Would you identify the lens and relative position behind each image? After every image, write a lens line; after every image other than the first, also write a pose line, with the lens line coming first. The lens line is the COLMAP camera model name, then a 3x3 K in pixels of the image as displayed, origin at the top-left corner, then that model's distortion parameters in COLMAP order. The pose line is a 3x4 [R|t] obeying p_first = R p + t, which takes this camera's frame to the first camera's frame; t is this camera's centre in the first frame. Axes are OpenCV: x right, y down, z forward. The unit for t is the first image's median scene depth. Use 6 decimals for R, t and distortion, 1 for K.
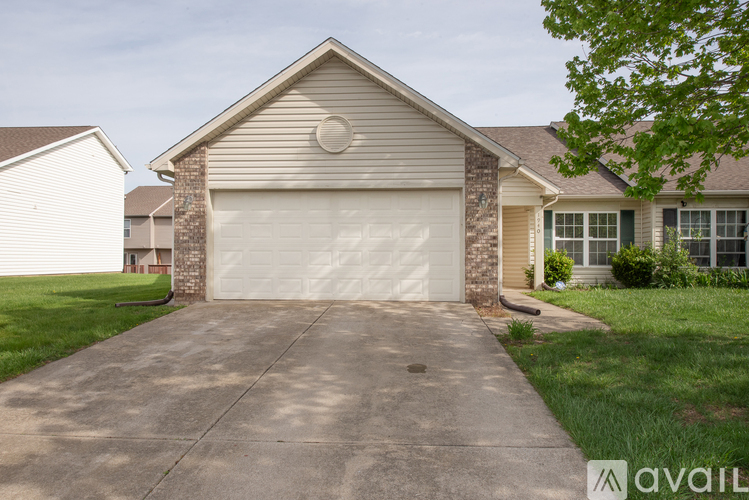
lens RADIAL K [[496.2, 0, 374.5], [0, 496.2, 250.0], [0, 0, 1]] dist [-0.003243, -0.000610]
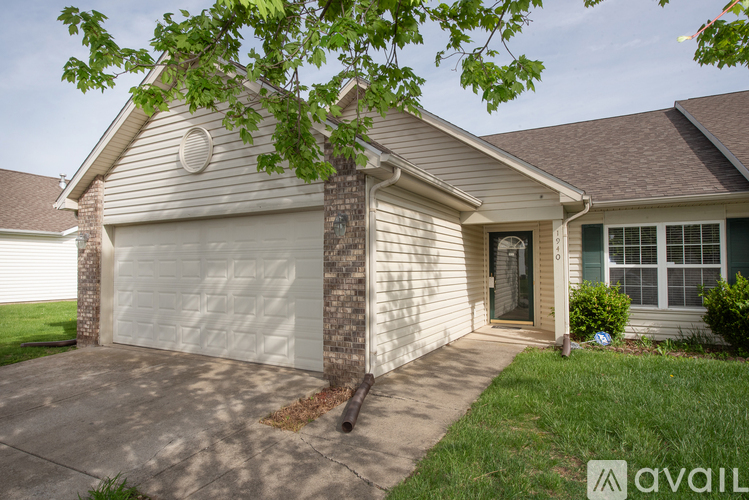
lens RADIAL K [[428.3, 0, 374.5], [0, 428.3, 250.0], [0, 0, 1]] dist [-0.004517, -0.001030]
pose [[0.905823, -0.022348, -0.423067, 0.472847], [0.013116, 0.999608, -0.024721, -0.049127], [0.423453, 0.016844, 0.905761, 0.490001]]
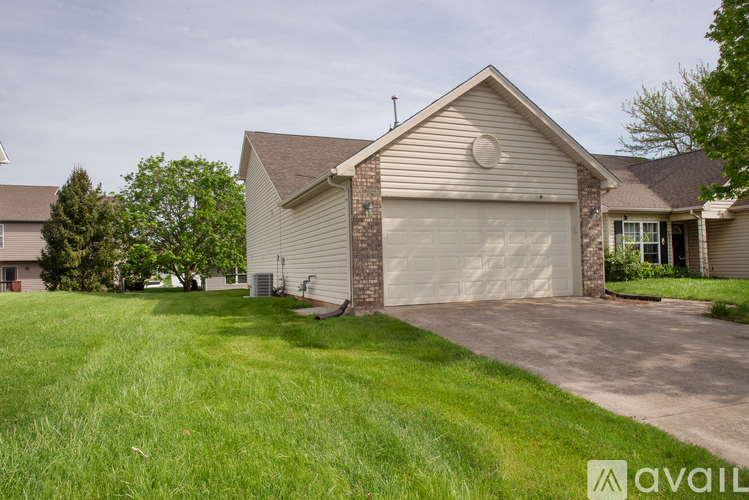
lens RADIAL K [[496.2, 0, 374.5], [0, 496.2, 250.0], [0, 0, 1]] dist [-0.003243, -0.000610]
pose [[0.906626, -0.011901, 0.421768, -0.775985], [0.018233, 0.999773, -0.010982, -0.003960], [-0.421542, 0.017647, 0.906637, 0.100311]]
